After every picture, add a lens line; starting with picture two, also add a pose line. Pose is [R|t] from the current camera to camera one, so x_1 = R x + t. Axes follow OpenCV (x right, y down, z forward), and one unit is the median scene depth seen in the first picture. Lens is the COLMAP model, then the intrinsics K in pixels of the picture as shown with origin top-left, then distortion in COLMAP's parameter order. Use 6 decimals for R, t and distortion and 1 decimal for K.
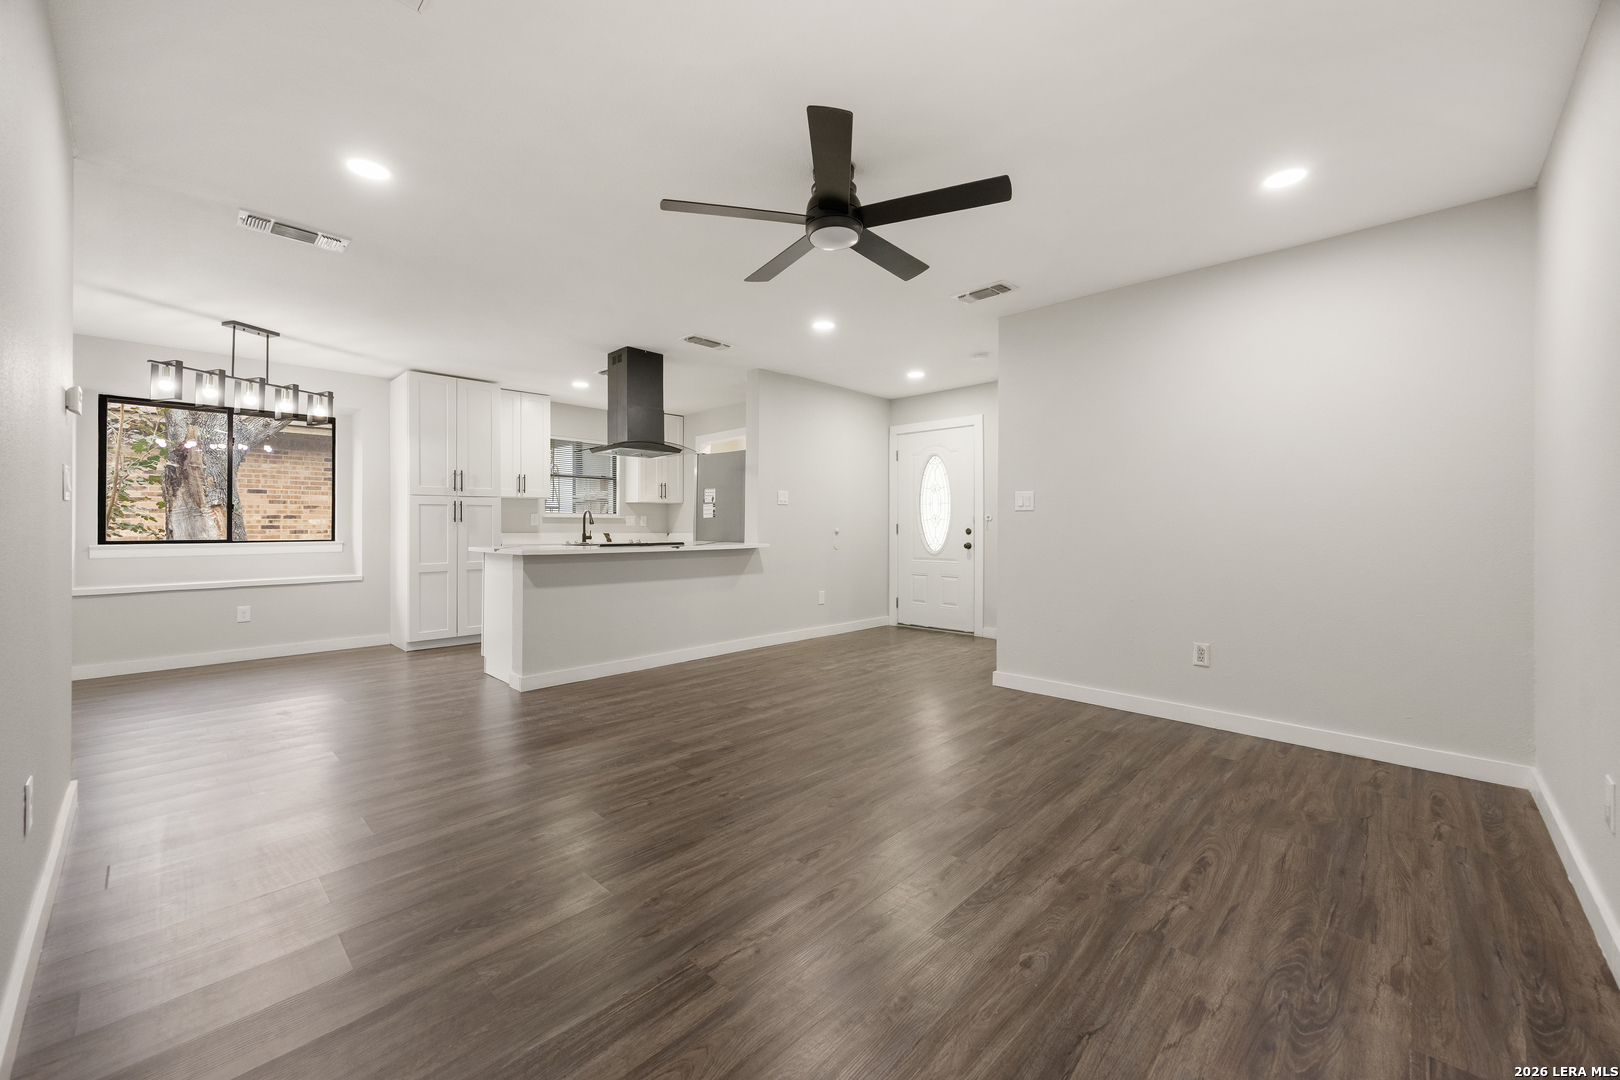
lens RADIAL K [[630.6, 0, 803.1], [0, 630.6, 524.4], [0, 0, 1]] dist [0.002017, -0.001714]
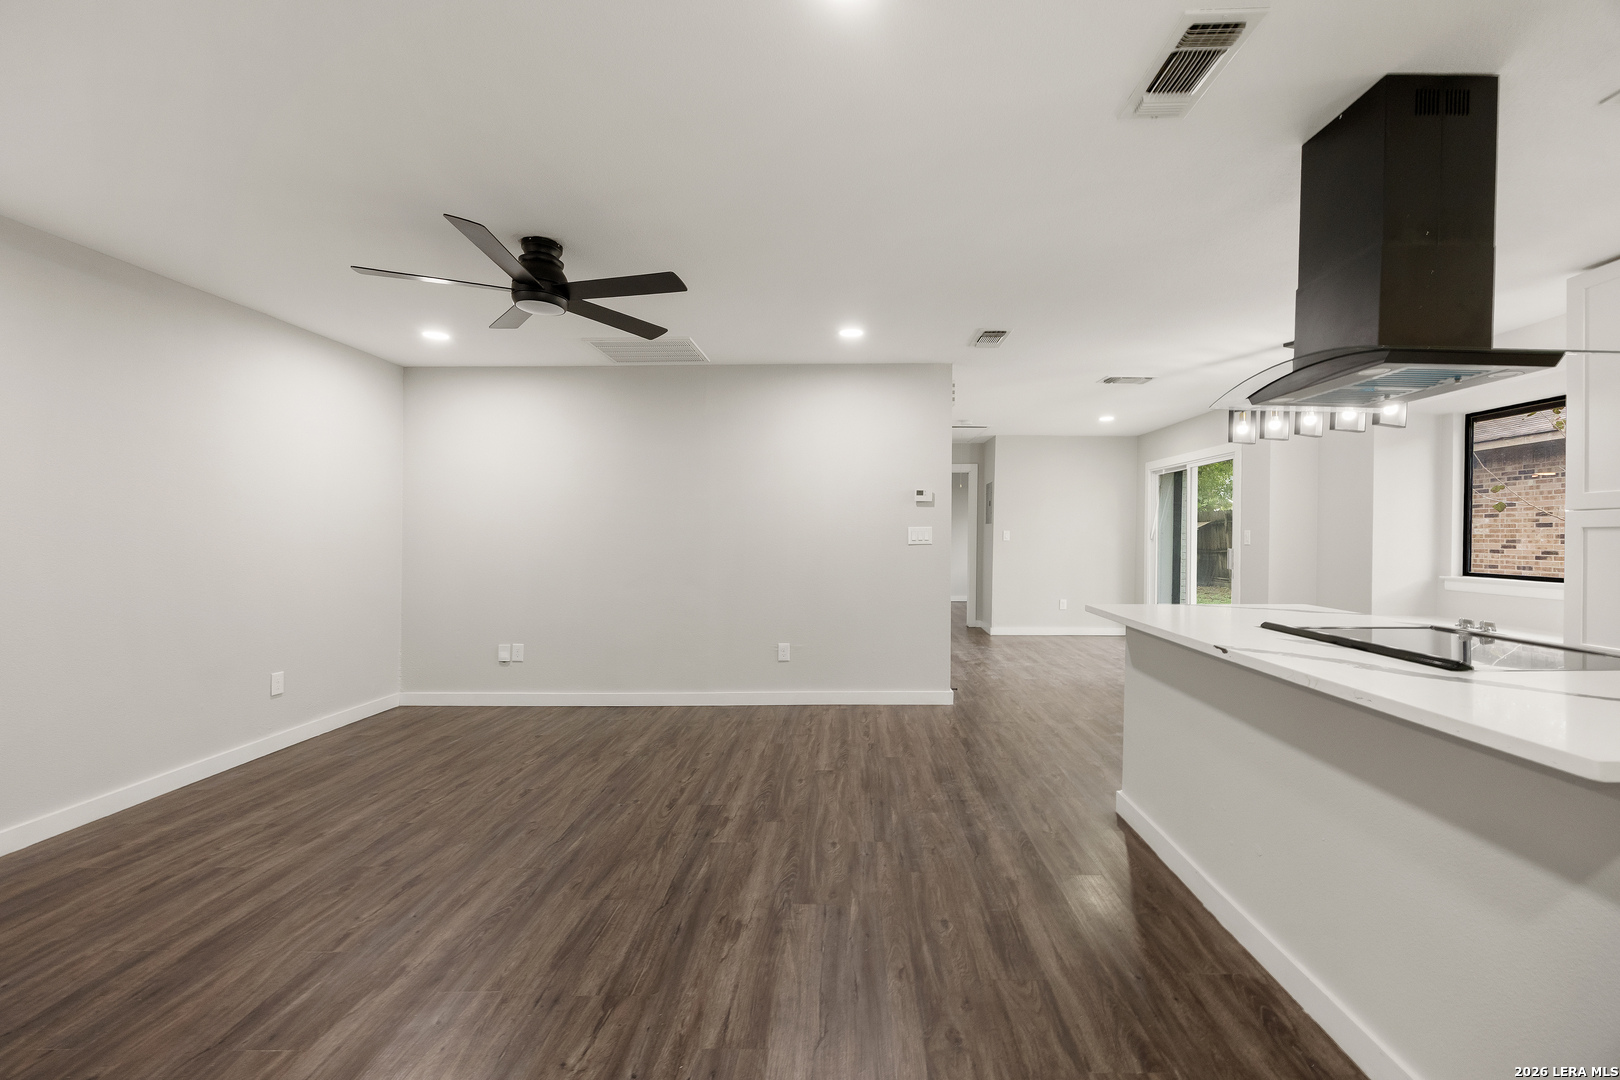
lens RADIAL K [[659.3, 0, 849.4], [0, 659.3, 530.2], [0, 0, 1]] dist [-0.004559, 0.001029]
pose [[-0.718774, -0.003024, -0.695238, 0.215119], [0.004423, 0.999950, -0.008923, -0.030361], [0.695230, -0.009489, -0.718725, 1.053392]]
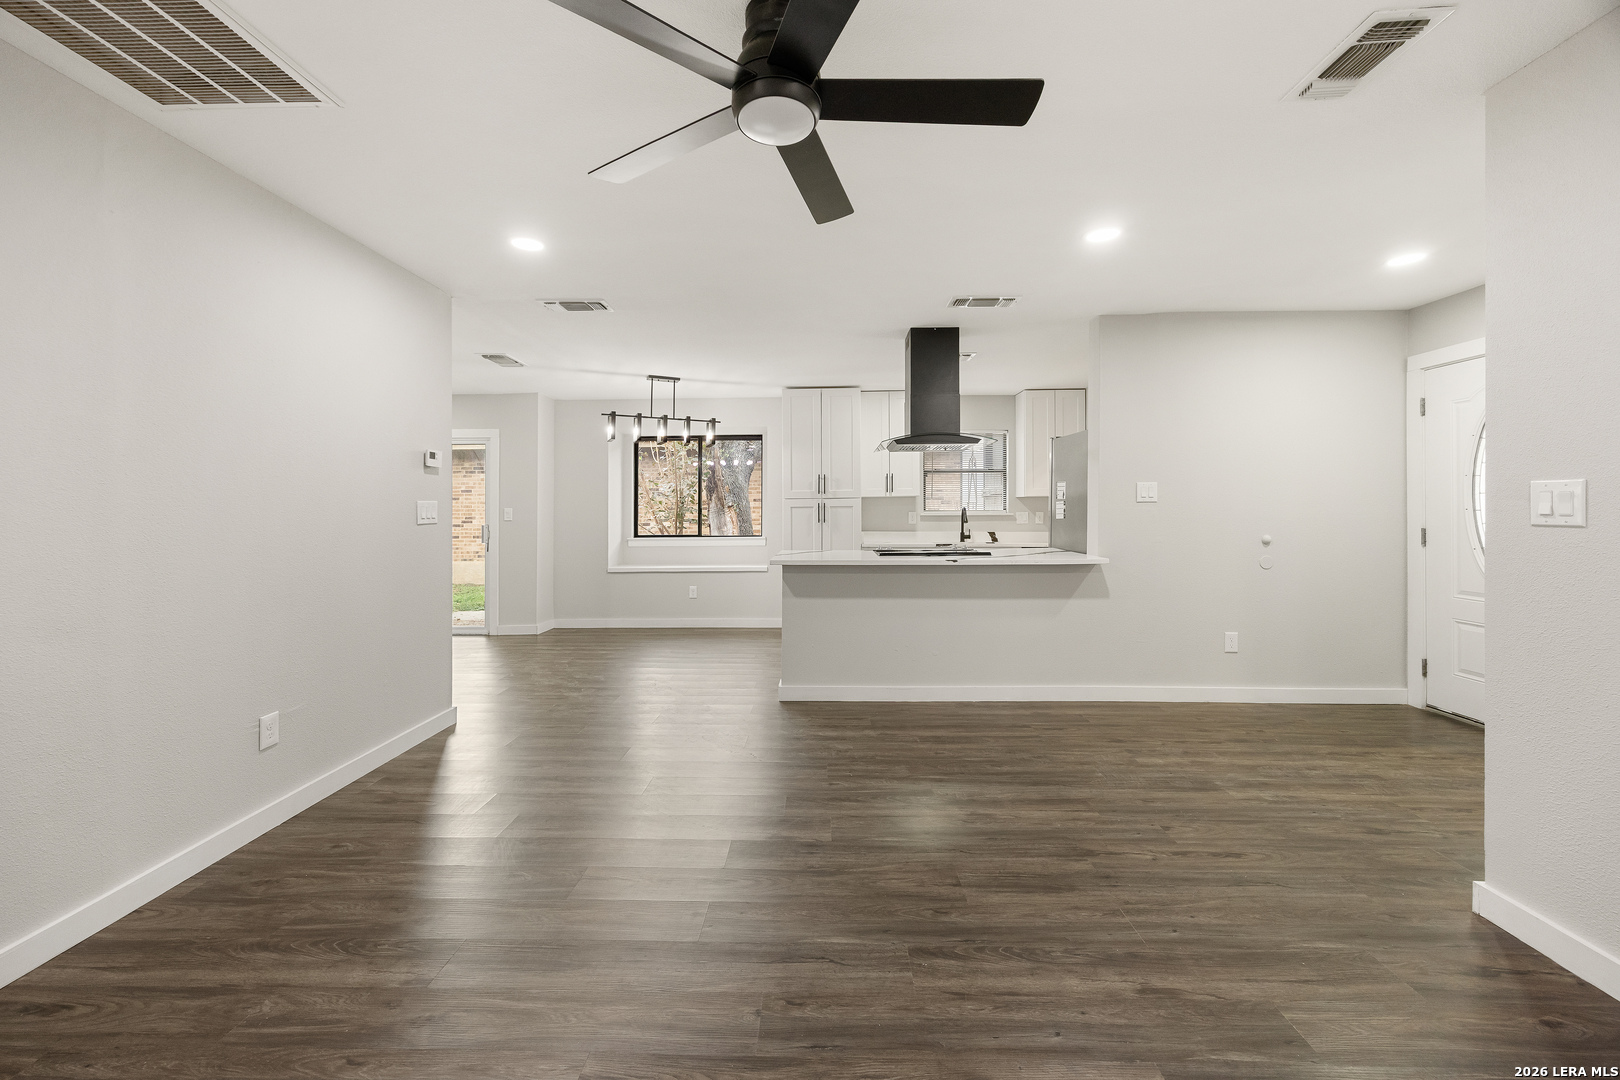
lens RADIAL K [[630.6, 0, 806.4], [0, 630.6, 510.6], [0, 0, 1]] dist [0.002017, -0.001714]
pose [[0.674483, -0.004146, -0.738279, 0.258007], [0.008016, 0.999966, 0.001707, -0.029624], [0.738247, -0.007069, 0.674493, 0.284856]]
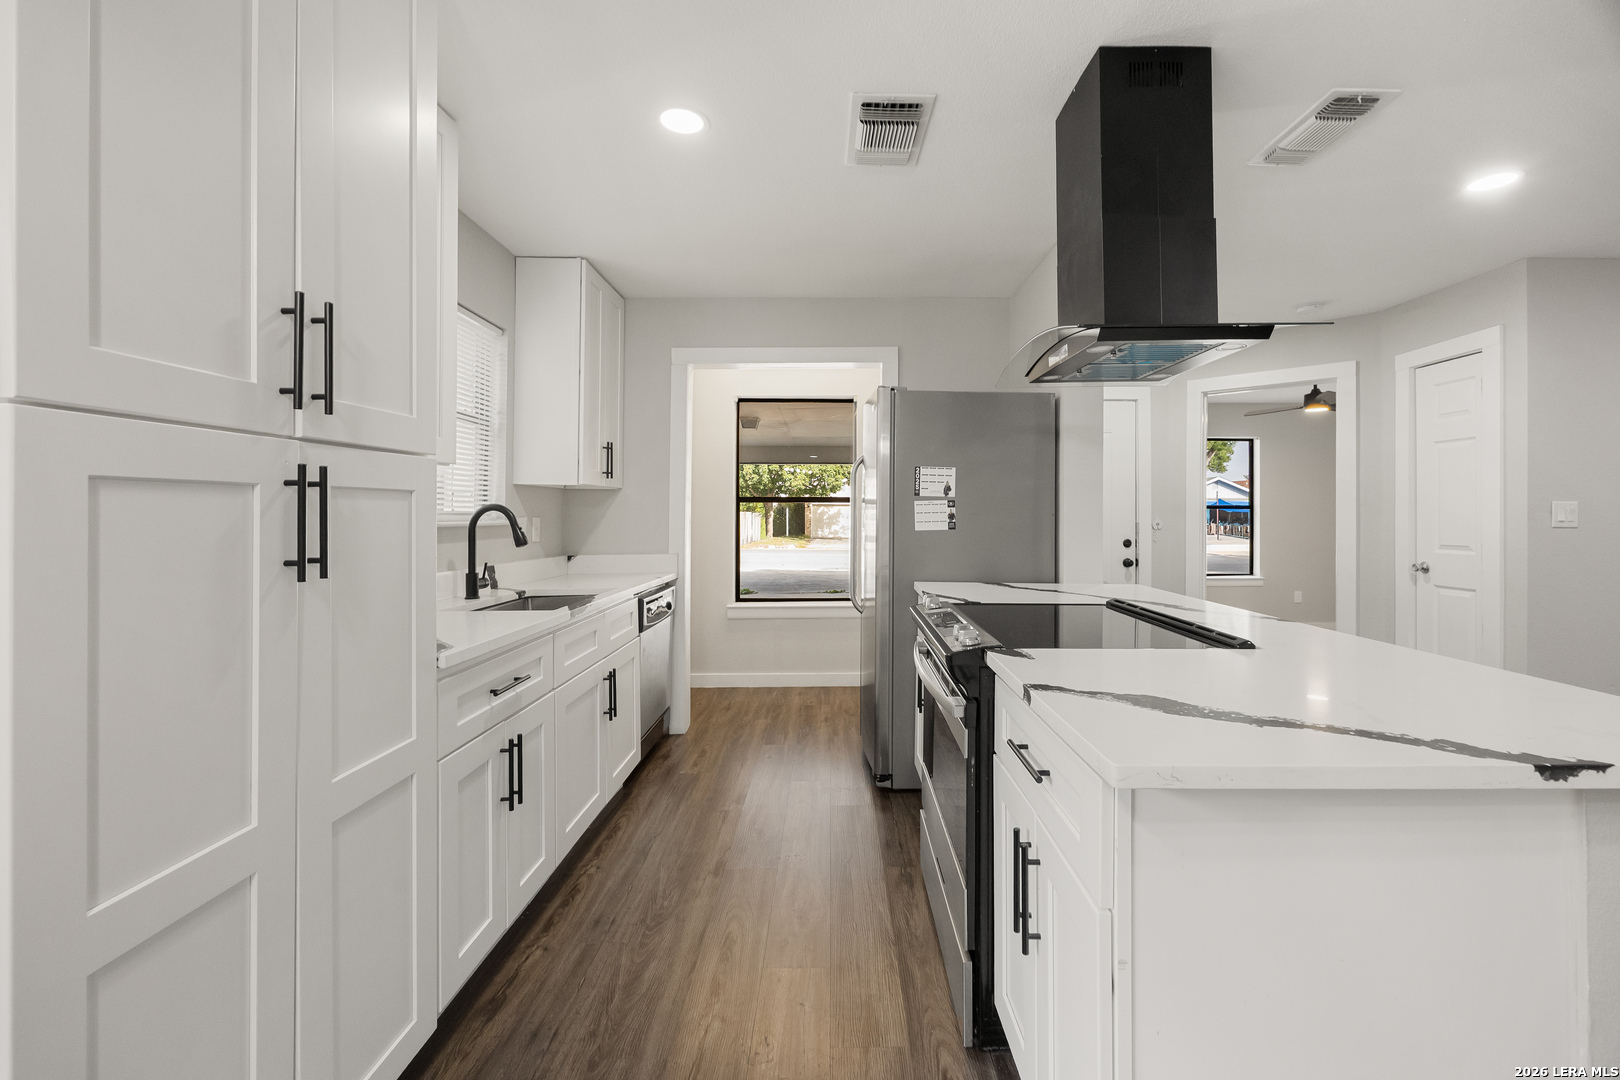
lens RADIAL K [[659.3, 0, 841.6], [0, 659.3, 509.2], [0, 0, 1]] dist [-0.004559, 0.001029]
pose [[0.705516, 0.008680, 0.708641, -0.641384], [-0.006731, 0.999962, -0.005546, -0.027023], [-0.708662, -0.000857, 0.705547, 0.845183]]
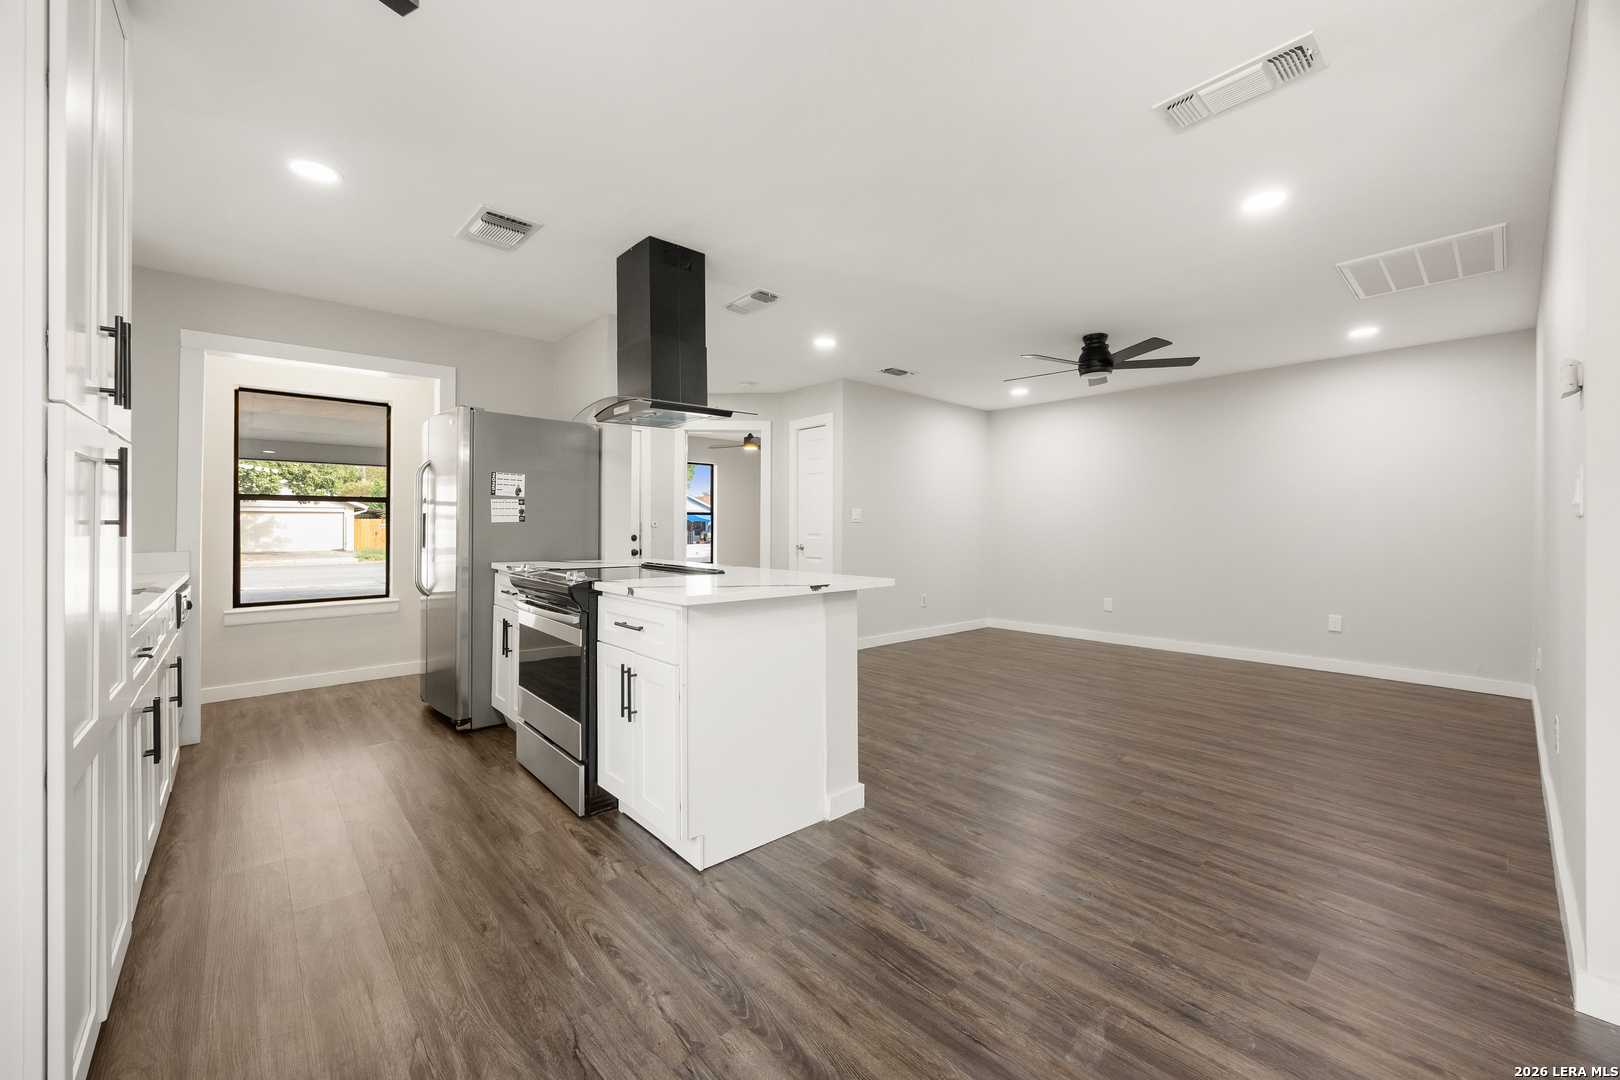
lens RADIAL K [[630.6, 0, 807.9], [0, 630.6, 524.5], [0, 0, 1]] dist [0.002017, -0.001714]
pose [[0.067022, 0.004132, 0.997743, -0.859848], [-0.005904, 0.999976, -0.003745, -0.009376], [-0.997734, -0.005640, 0.067044, 0.809857]]
